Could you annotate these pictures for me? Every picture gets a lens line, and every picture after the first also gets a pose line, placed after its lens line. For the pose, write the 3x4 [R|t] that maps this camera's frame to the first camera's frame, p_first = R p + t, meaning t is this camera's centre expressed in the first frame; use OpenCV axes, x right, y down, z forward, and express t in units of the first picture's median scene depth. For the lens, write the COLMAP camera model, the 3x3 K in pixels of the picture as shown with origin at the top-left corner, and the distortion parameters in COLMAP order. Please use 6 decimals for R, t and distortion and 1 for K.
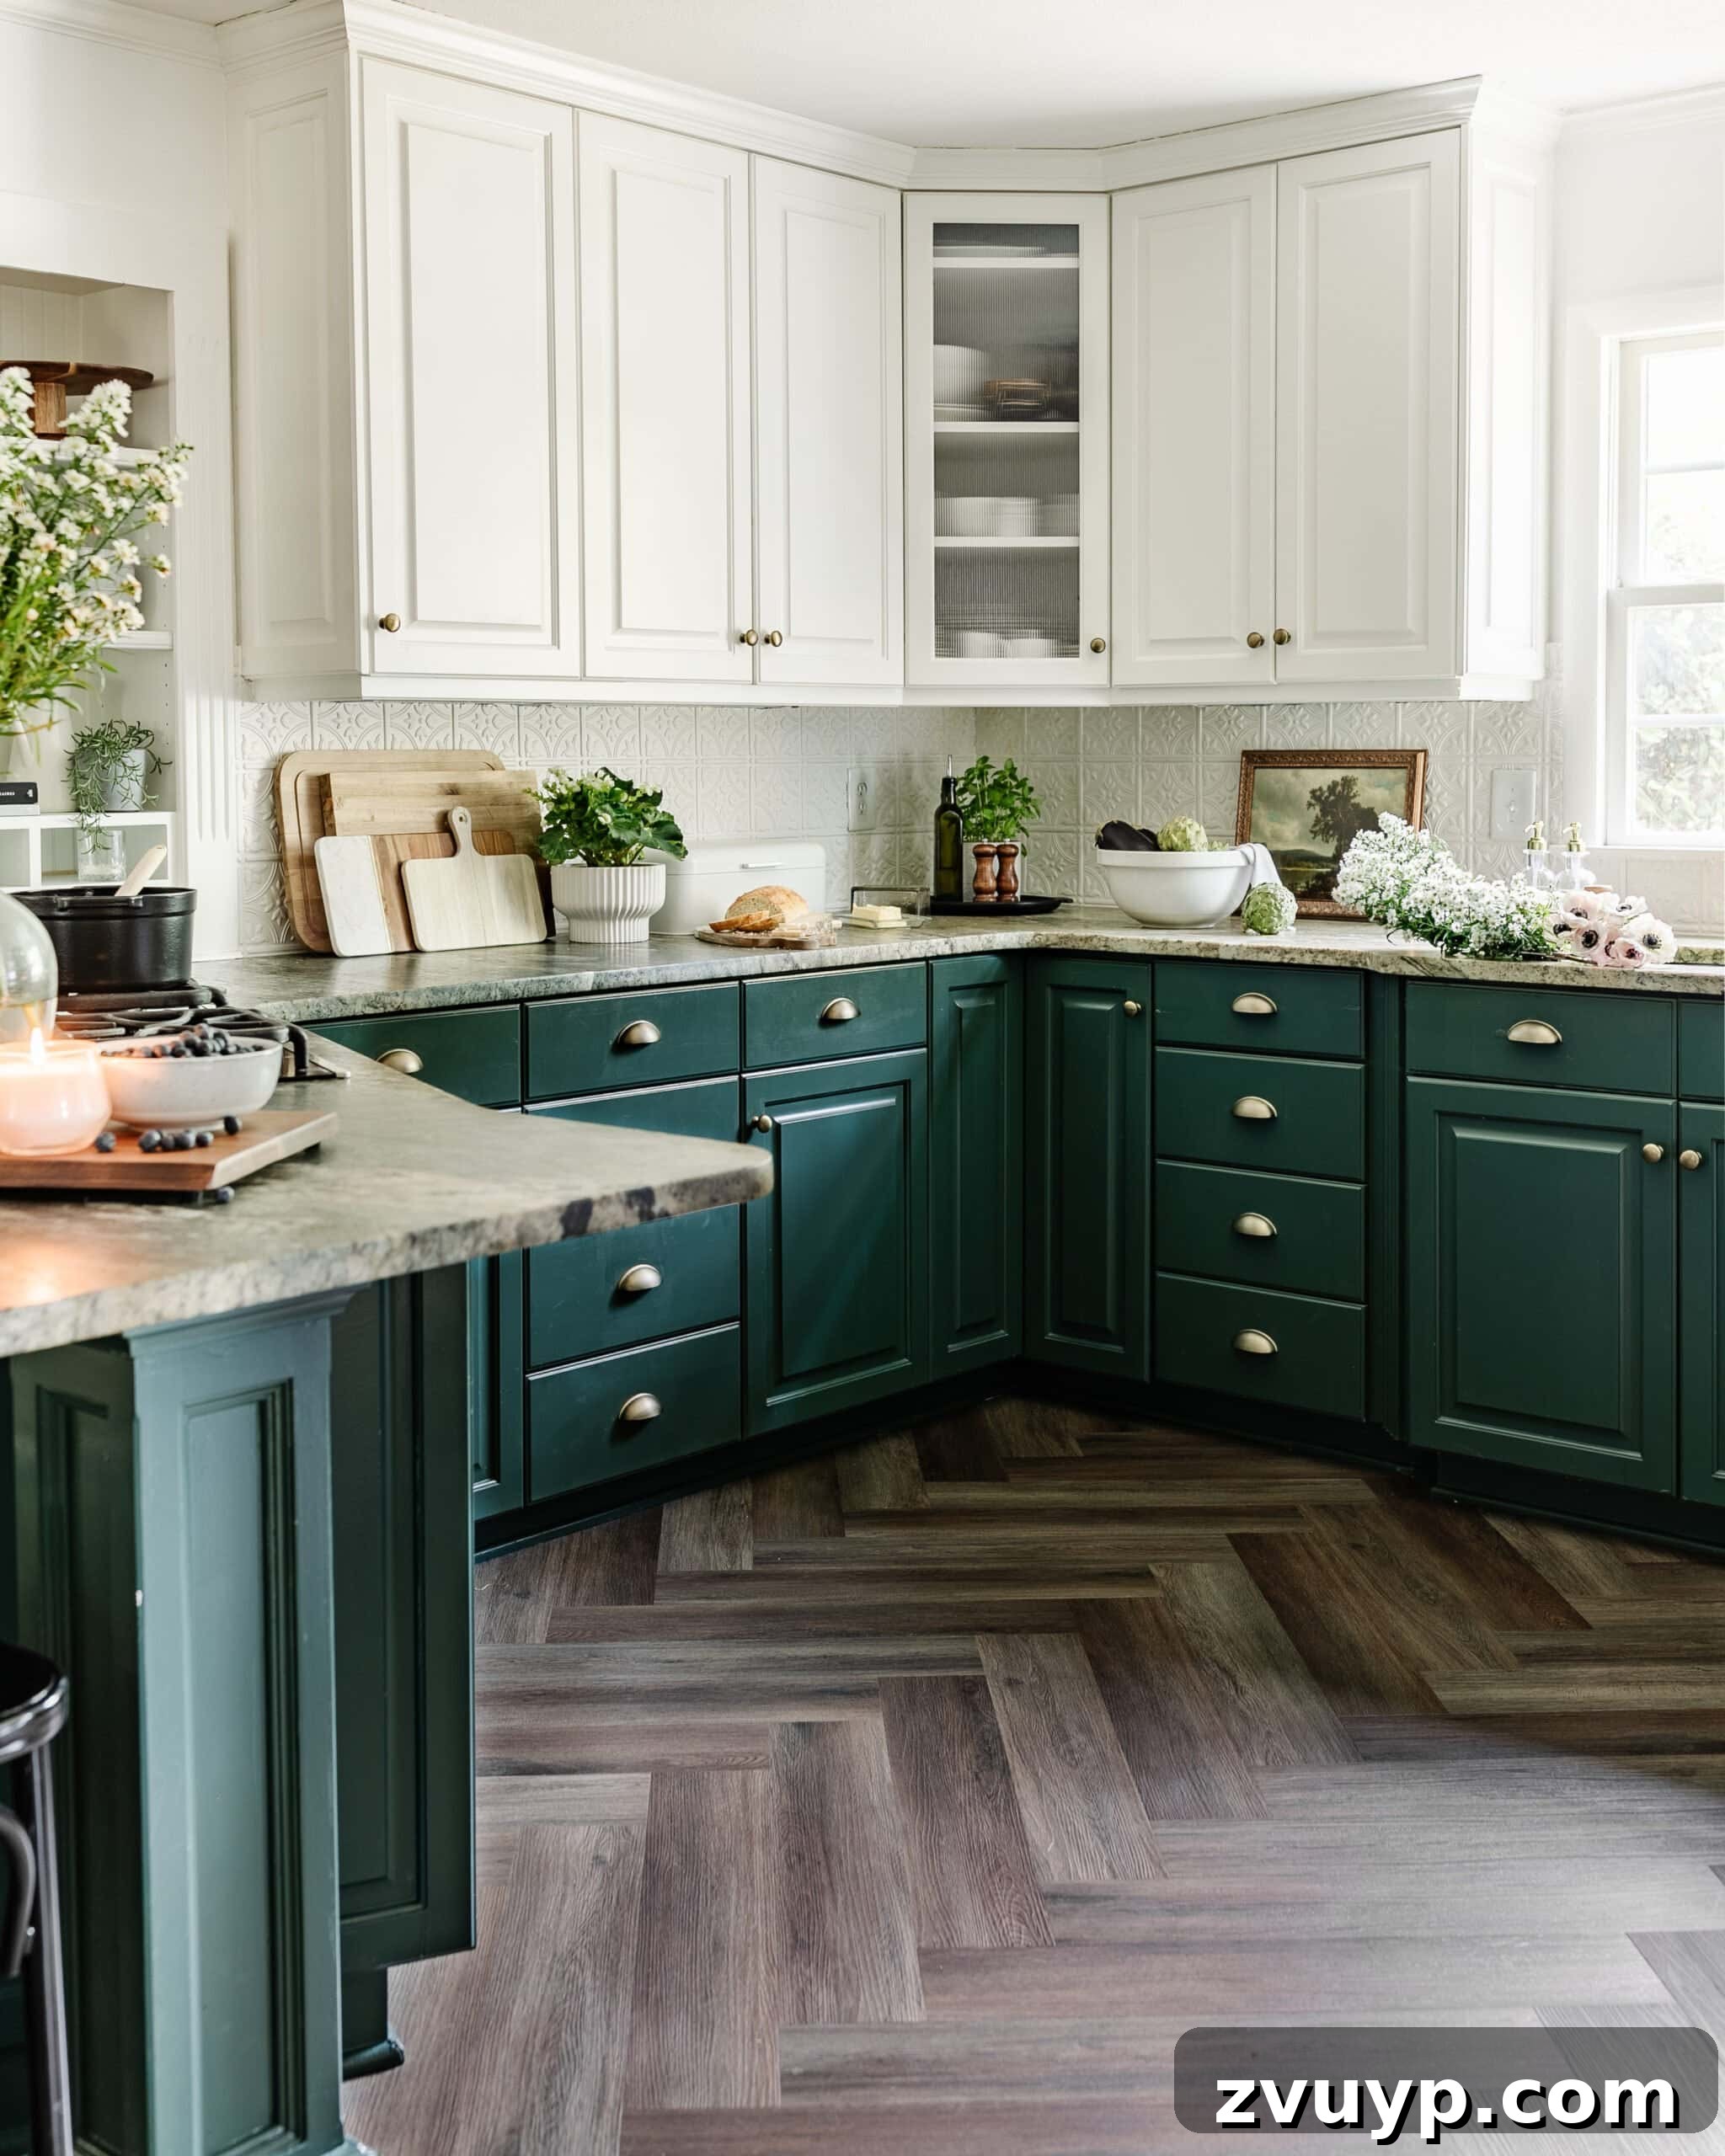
lens RADIAL K [[2472.2, 0, 858.2], [0, 2472.2, 856.3], [0, 0, 1]] dist [0.012275, -0.028123]
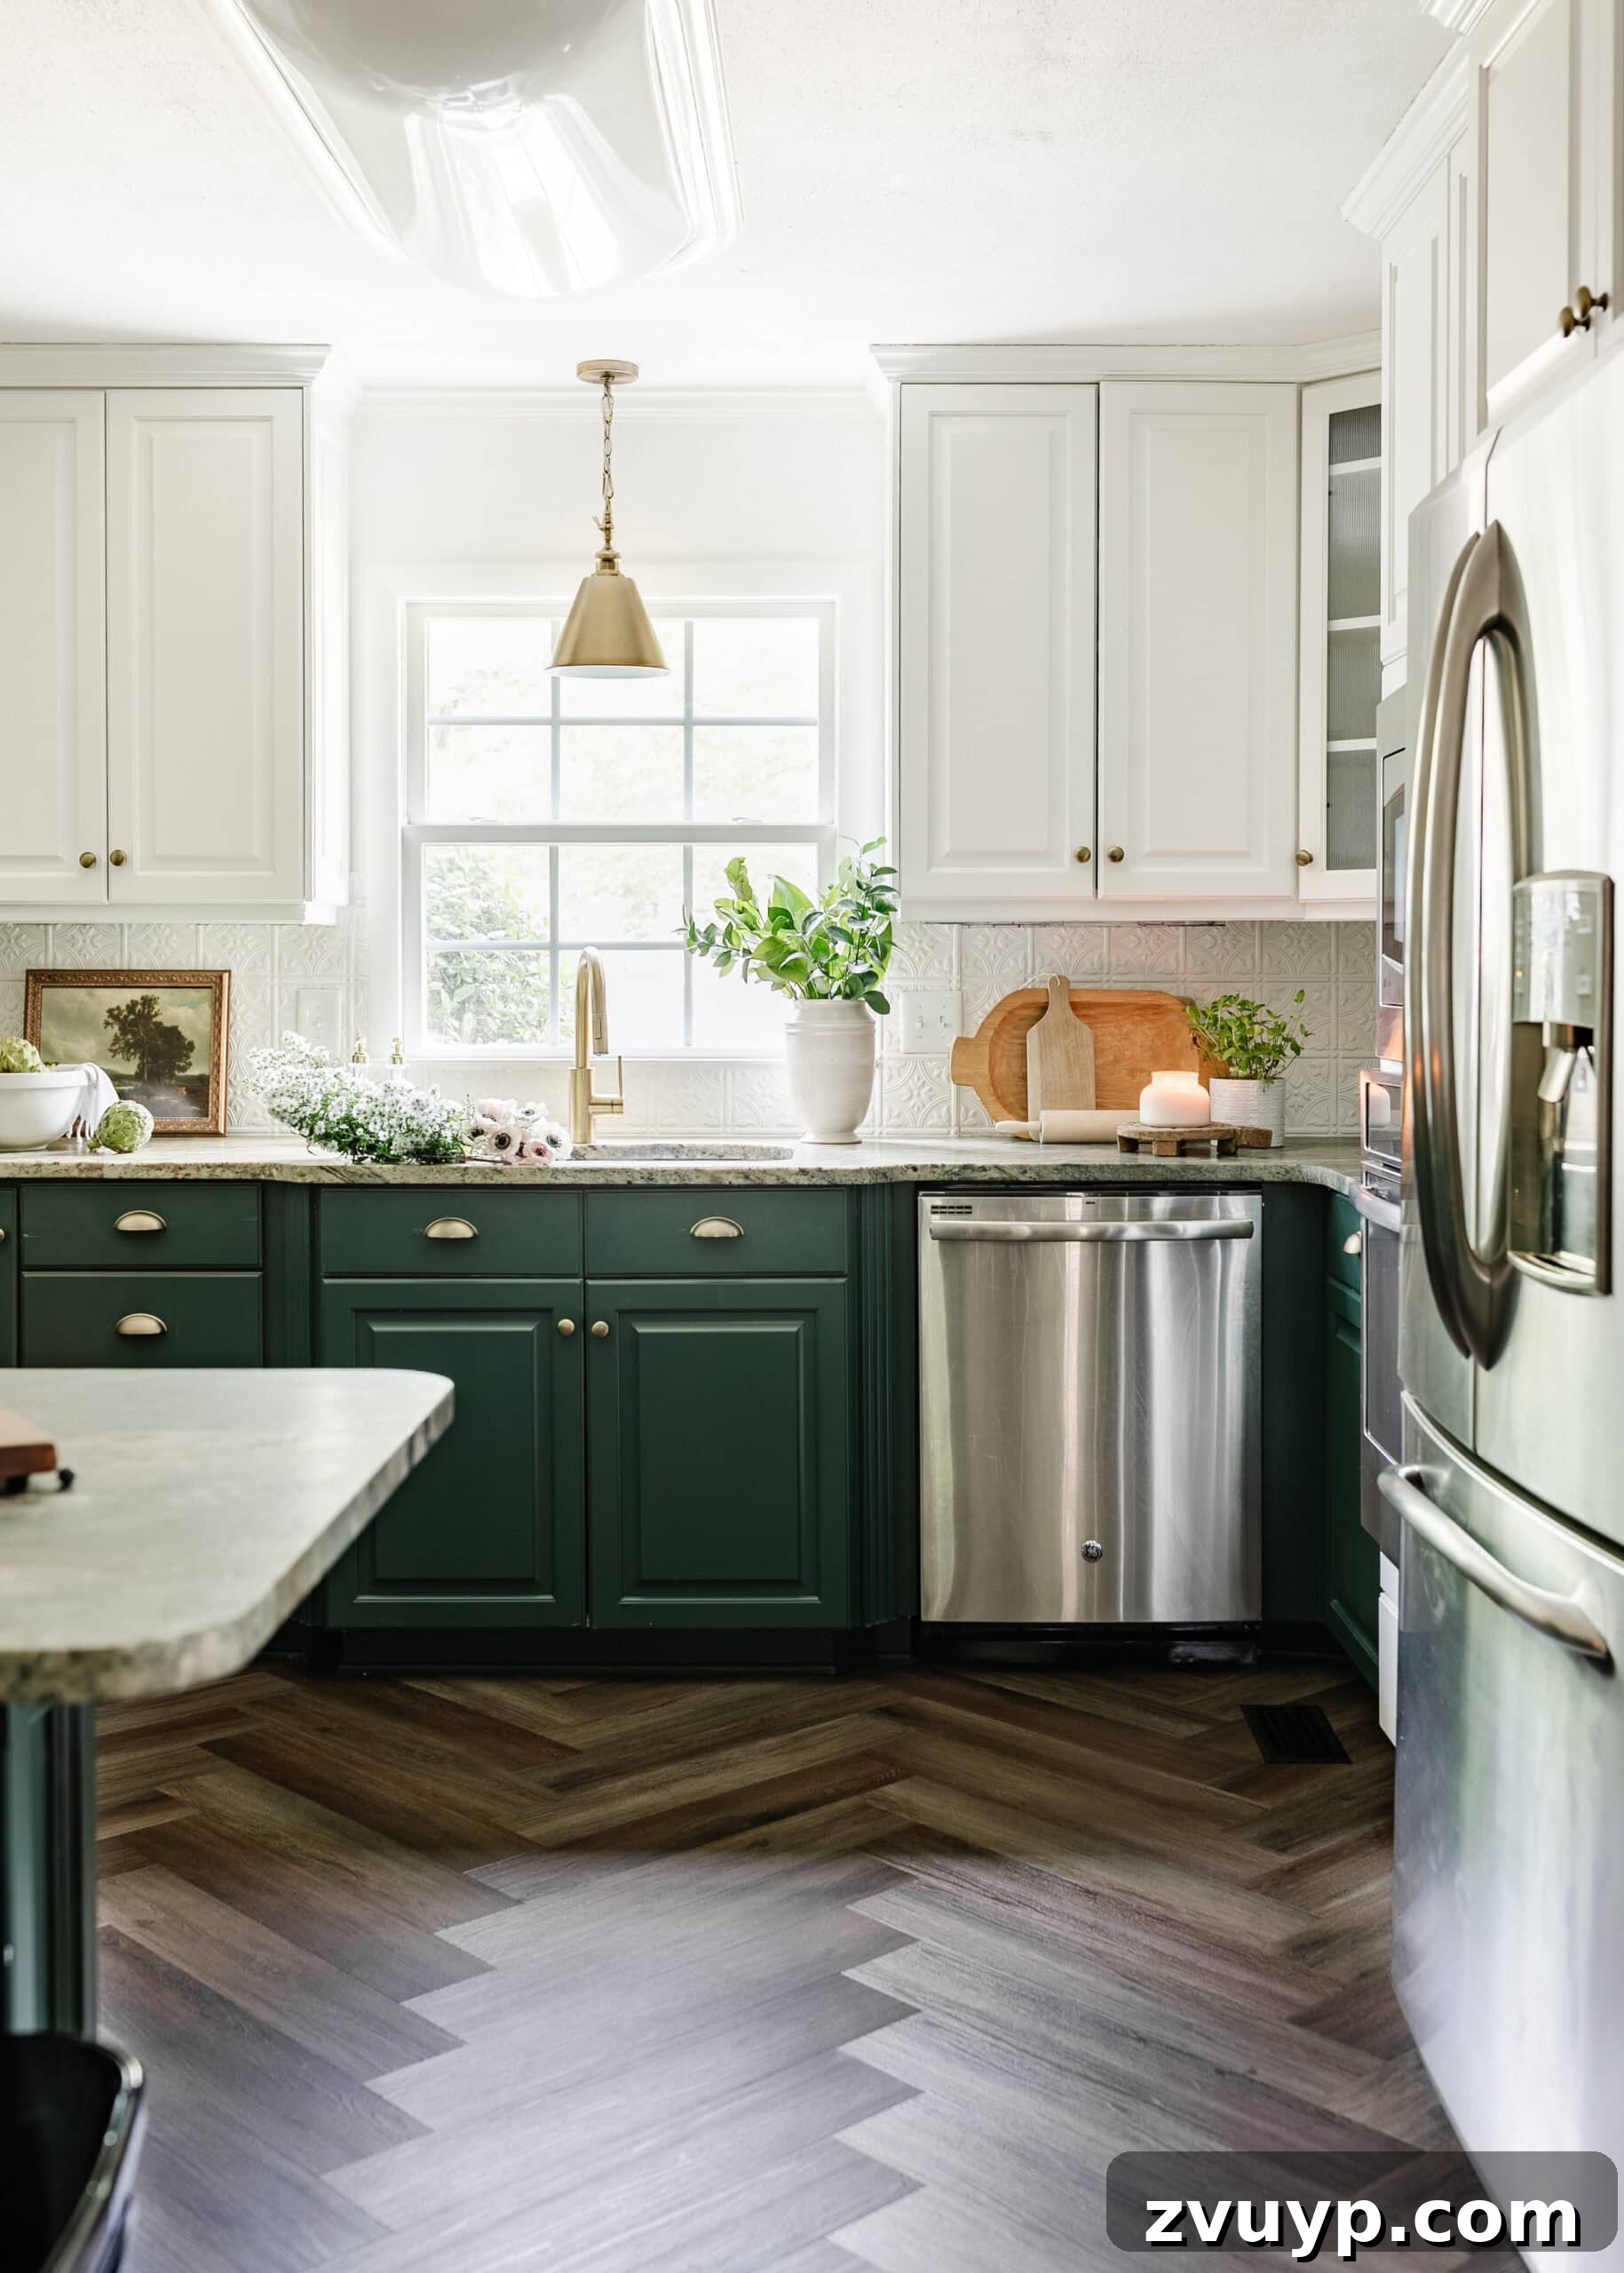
lens RADIAL K [[2392.8, 0, 812.0], [0, 2392.8, 1022.3], [0, 0, 1]] dist [0.005892, -0.003707]
pose [[0.760647, -0.009467, 0.649097, -0.259870], [0.022480, 0.999678, -0.011763, -0.003789], [-0.648777, 0.023539, 0.760615, 0.075603]]
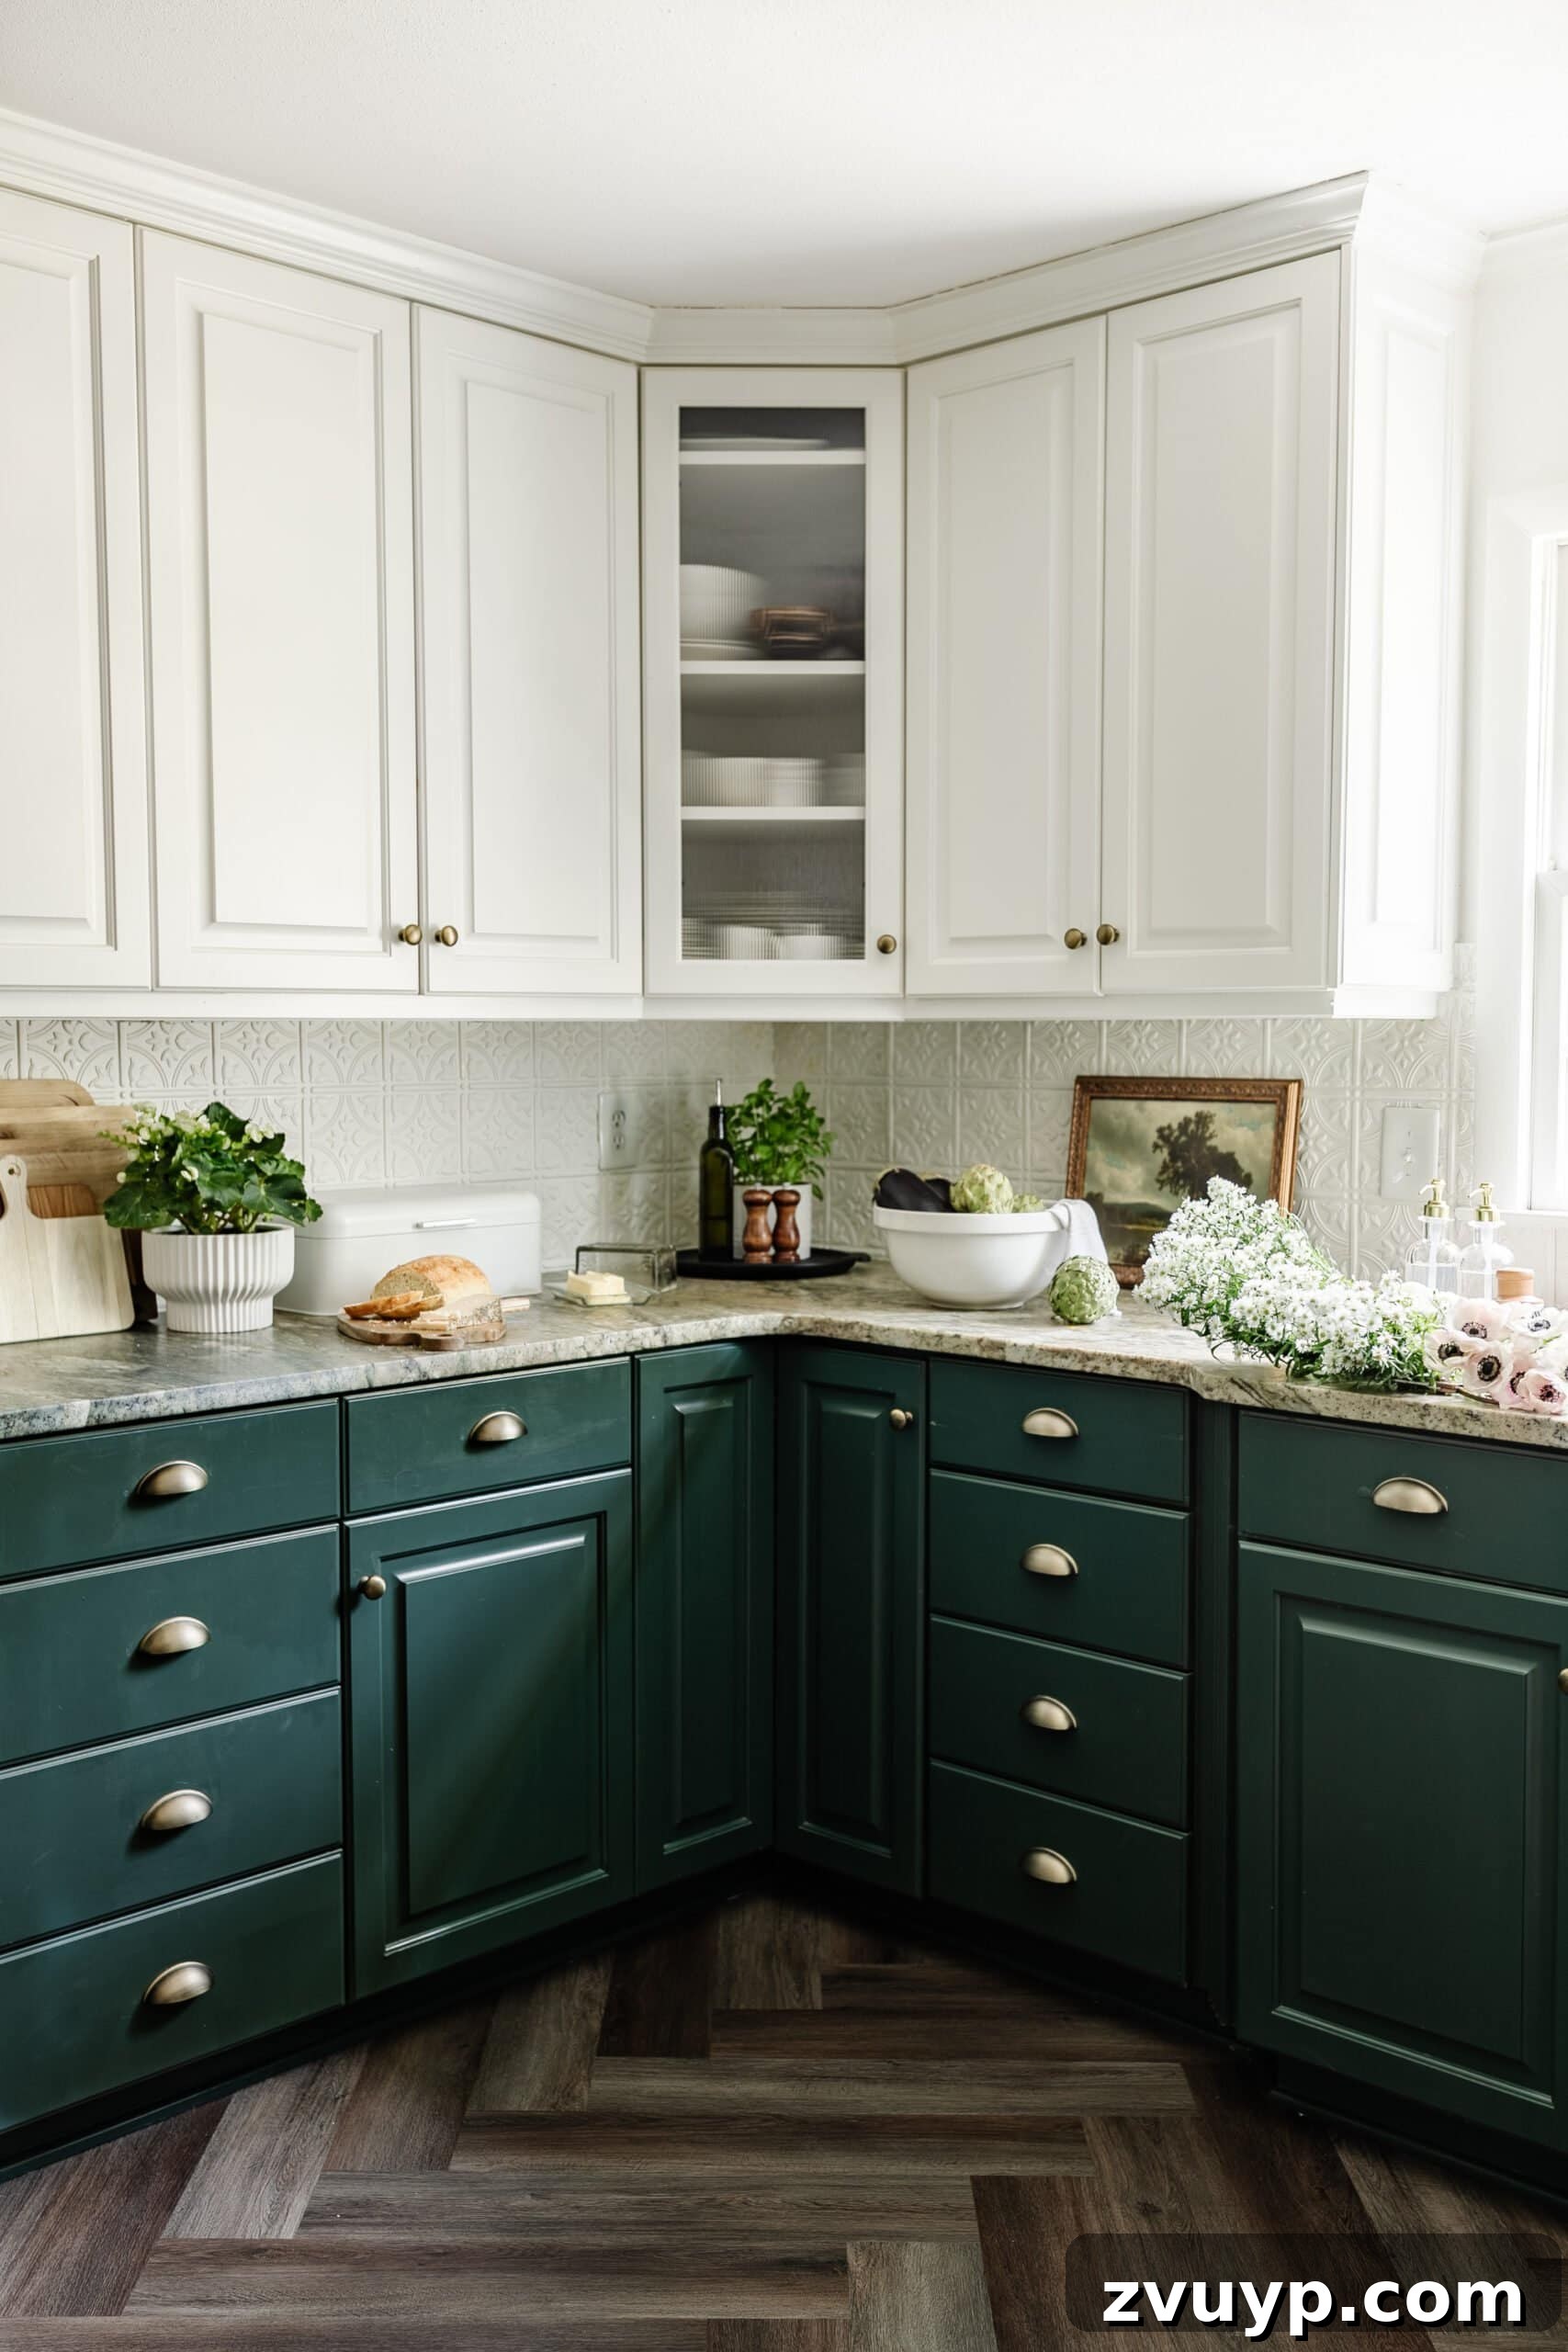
lens RADIAL K [[2242.1, 0, 784.0], [0, 2242.1, 1176.0], [0, 0, 1]] dist [0.003745, -0.001433]
pose [[0.998772, 0.006972, -0.049042, 0.109907], [-0.005835, 0.999712, 0.023297, -0.030481], [0.049190, -0.022982, 0.998525, 0.308454]]
